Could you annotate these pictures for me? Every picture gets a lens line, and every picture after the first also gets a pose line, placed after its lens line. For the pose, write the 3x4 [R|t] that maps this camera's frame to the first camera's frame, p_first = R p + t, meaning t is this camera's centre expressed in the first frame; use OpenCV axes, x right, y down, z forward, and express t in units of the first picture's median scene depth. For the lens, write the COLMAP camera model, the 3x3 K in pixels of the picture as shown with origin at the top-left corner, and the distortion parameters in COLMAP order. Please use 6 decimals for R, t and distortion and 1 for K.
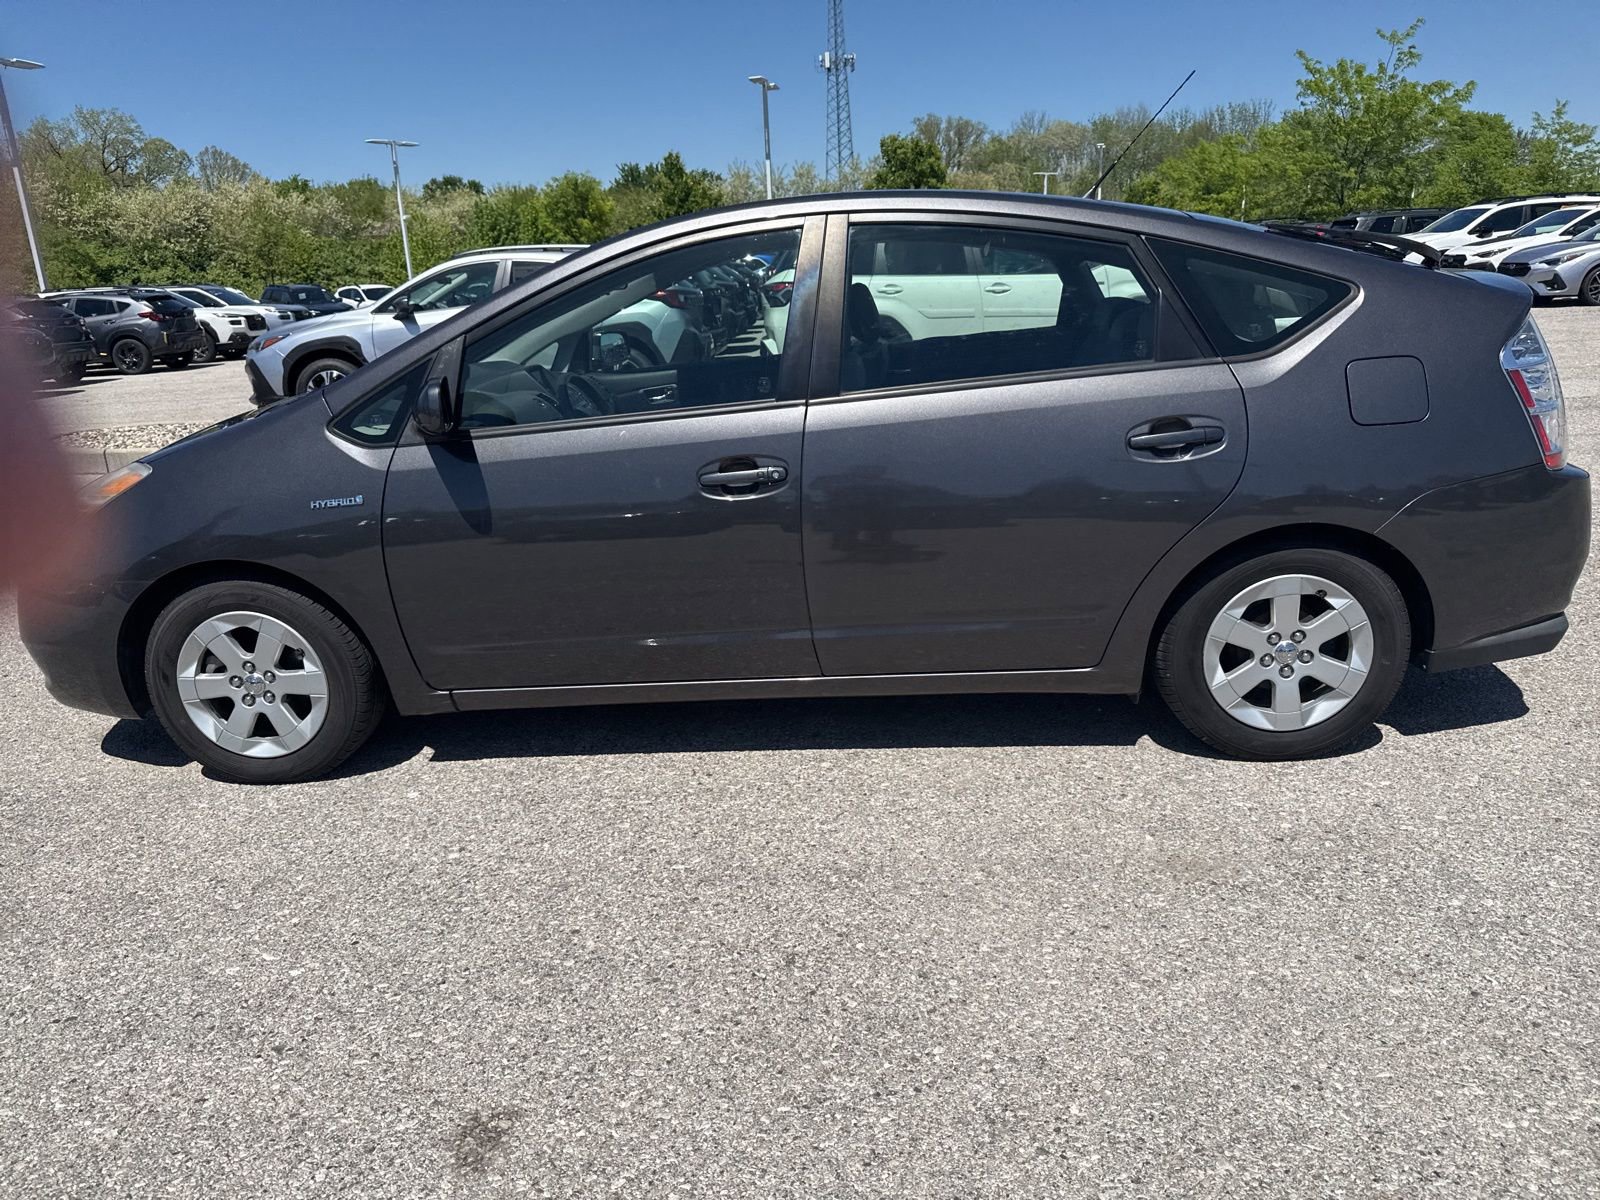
lens RADIAL K [[1126.5, 0, 792.8], [0, 1126.5, 597.1], [0, 0, 1]] dist [0.016693, -0.020080]
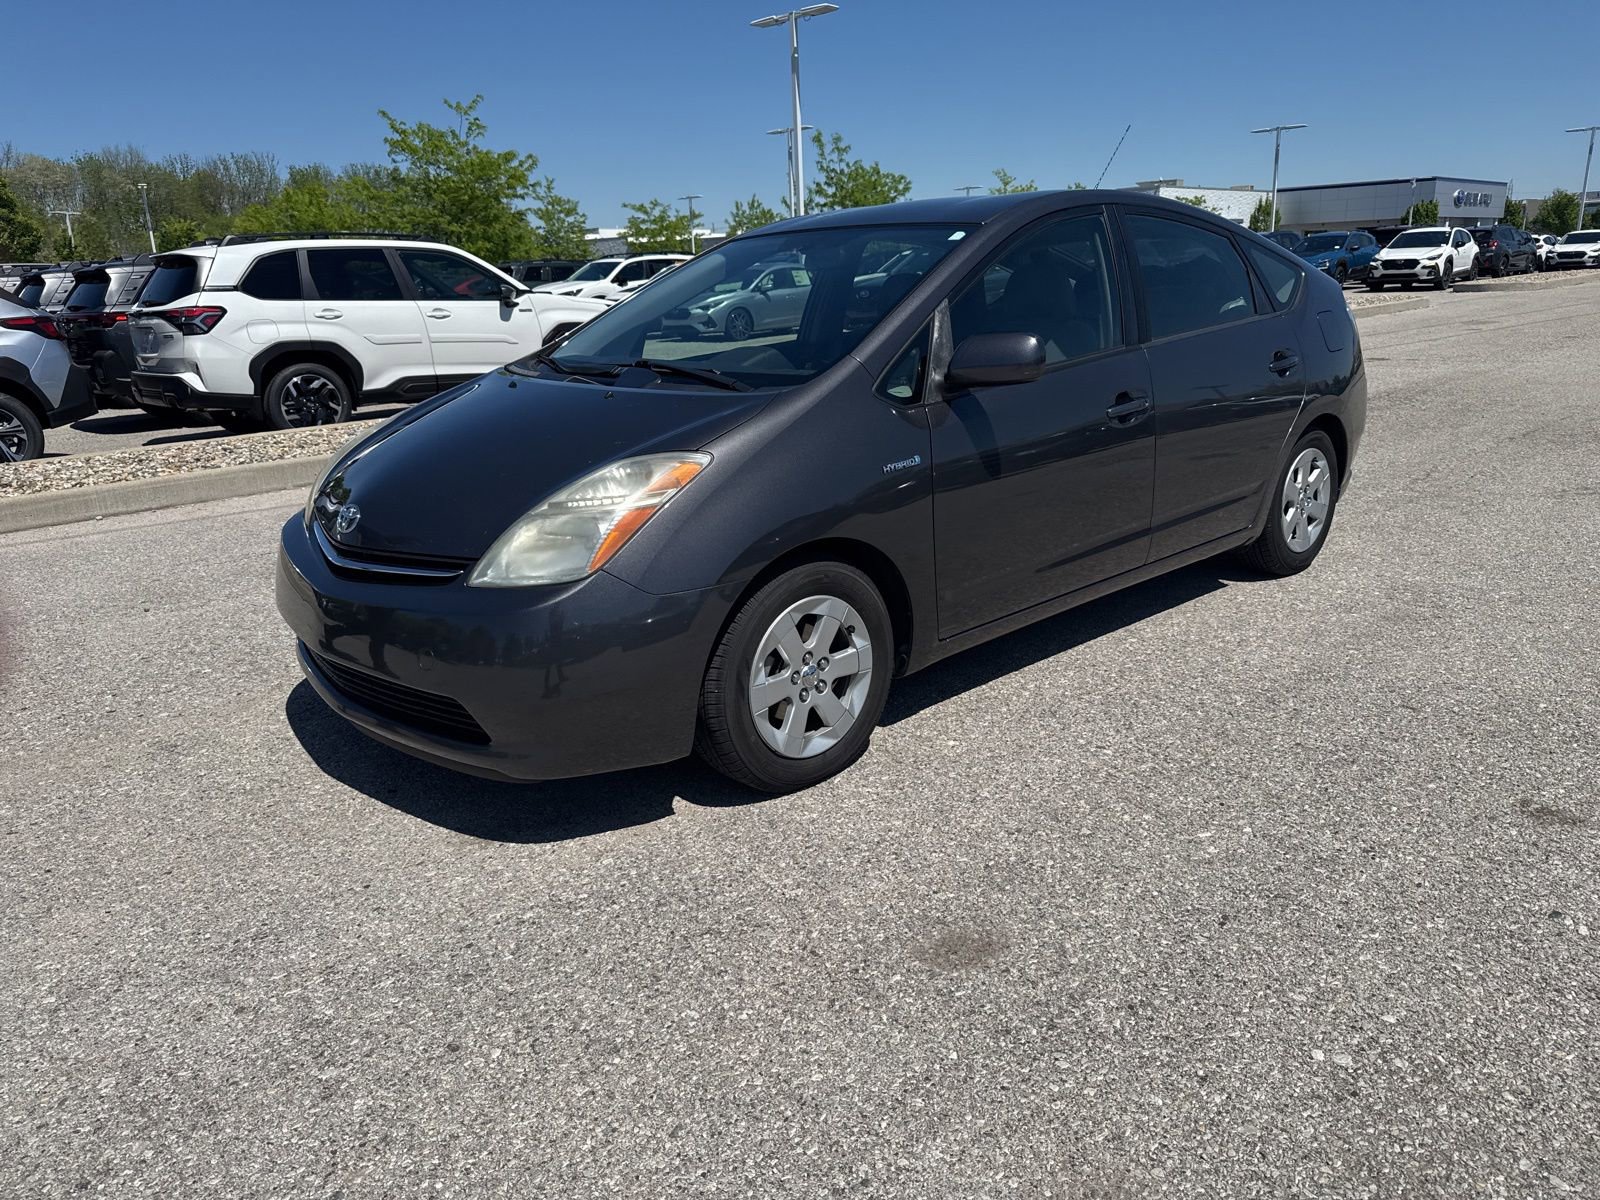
lens RADIAL K [[1126.5, 0, 791.3], [0, 1126.5, 592.3], [0, 0, 1]] dist [0.016693, -0.020080]
pose [[0.706252, -0.171201, 0.686948, -1.122260], [0.203275, 0.978500, 0.034874, -0.025143], [-0.678149, 0.115010, 0.725869, 0.341605]]
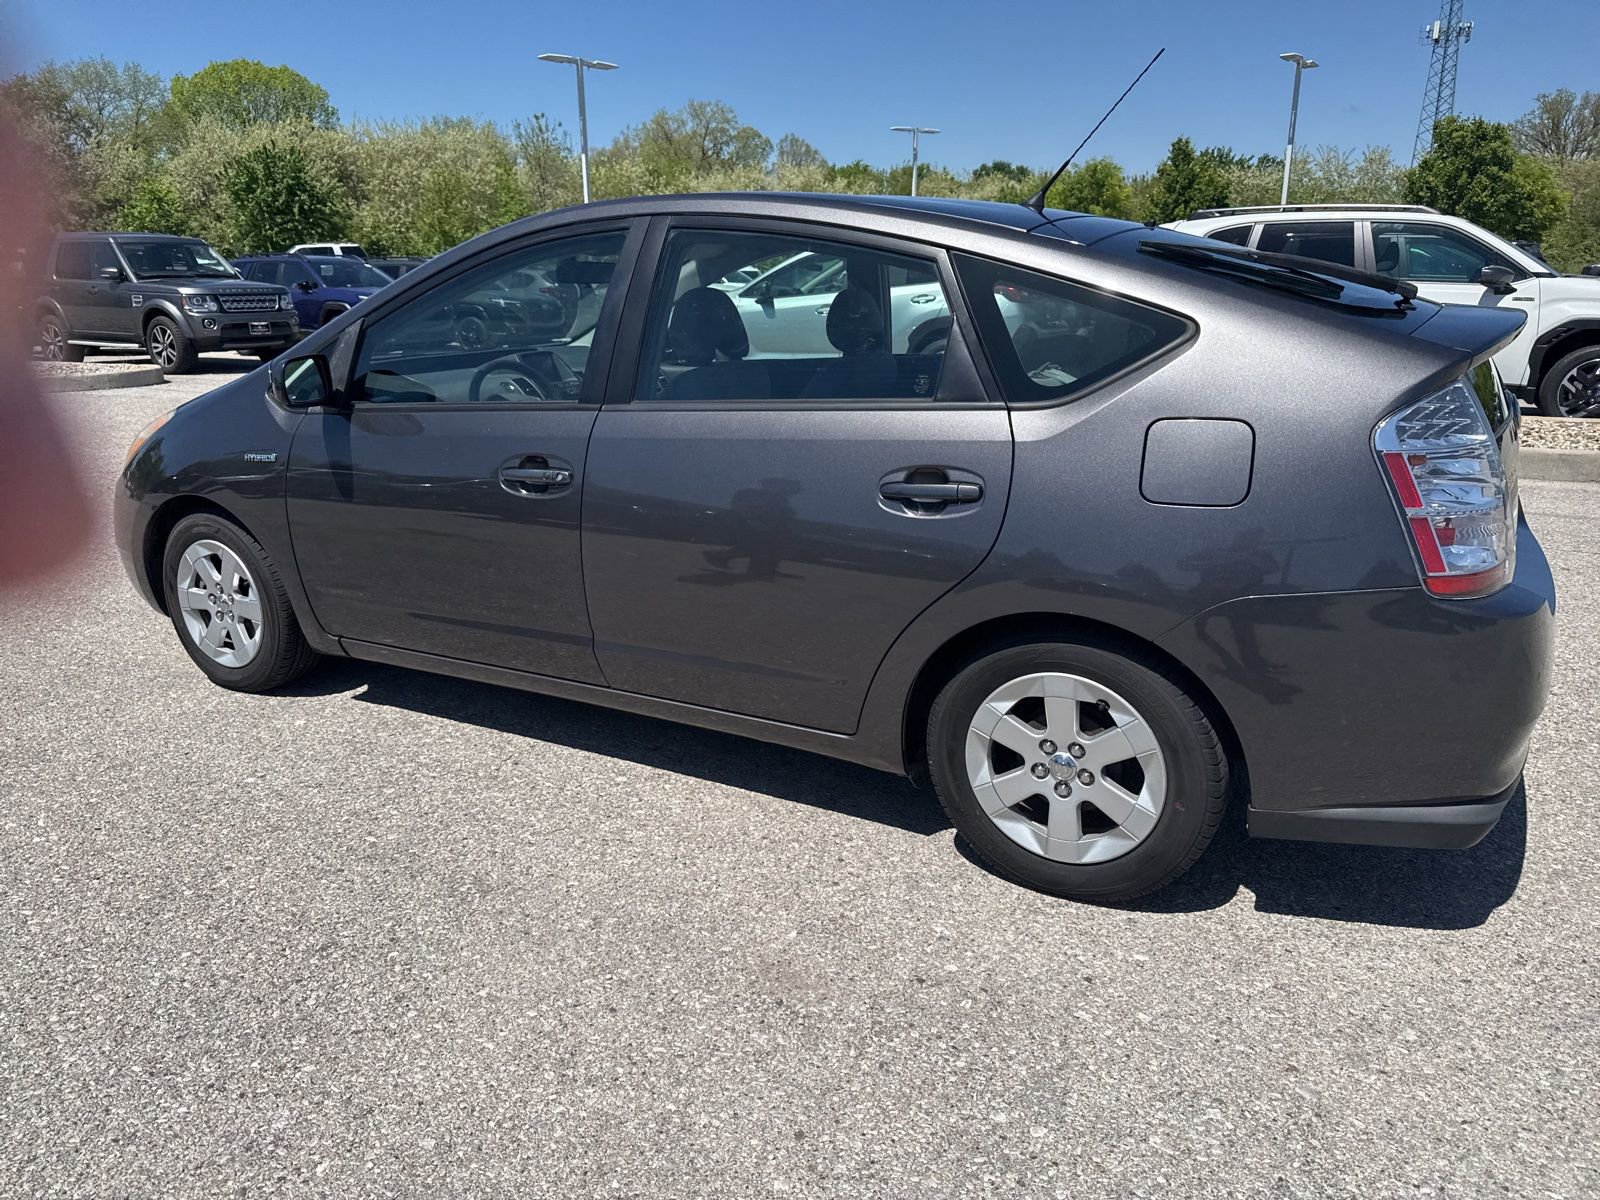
lens RADIAL K [[1126.5, 0, 790.8], [0, 1126.5, 596.1], [0, 0, 1]] dist [0.016693, -0.020080]
pose [[0.900568, 0.158756, -0.404691, 0.544068], [-0.154421, 0.987044, 0.043570, -0.074718], [0.406365, 0.023255, 0.913415, 0.164937]]
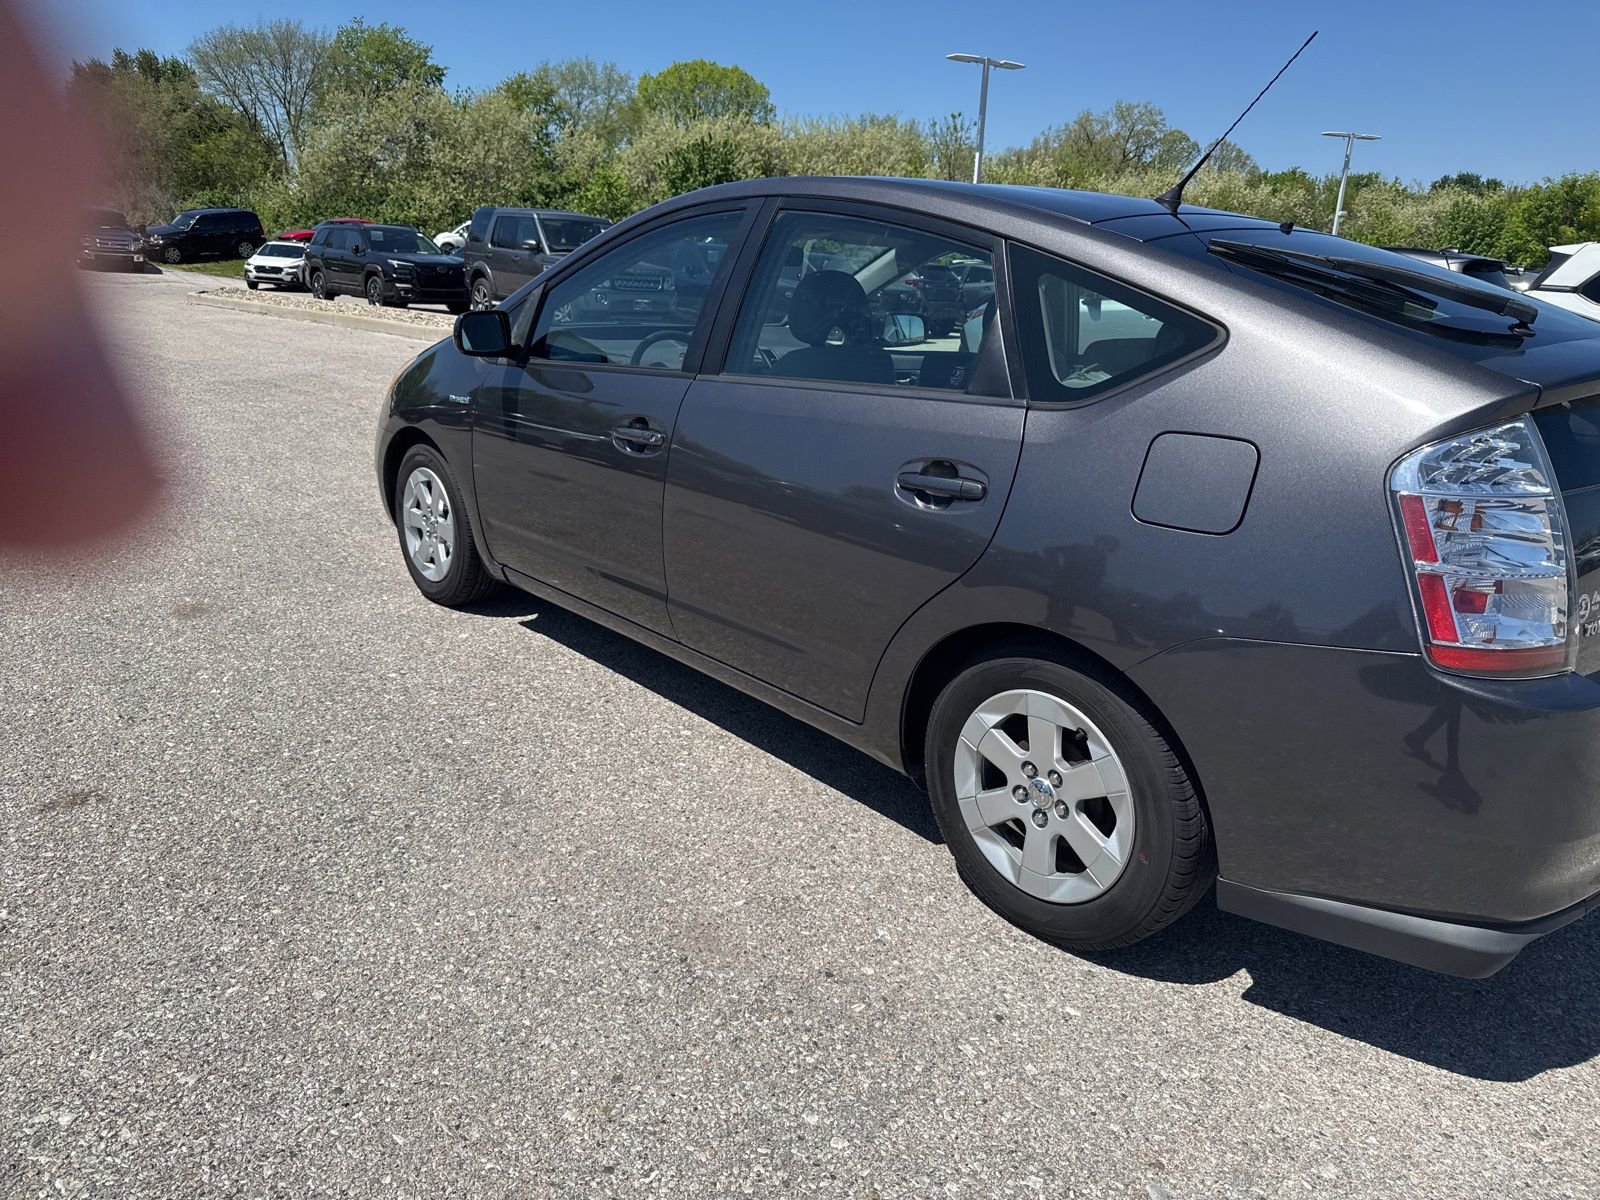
lens RADIAL K [[1126.5, 0, 793.8], [0, 1126.5, 576.0], [0, 0, 1]] dist [0.016693, -0.020080]
pose [[0.702877, 0.267669, -0.659027, 0.746954], [-0.274477, 0.956802, 0.095873, -0.113944], [0.656221, 0.113501, 0.745983, 0.290536]]
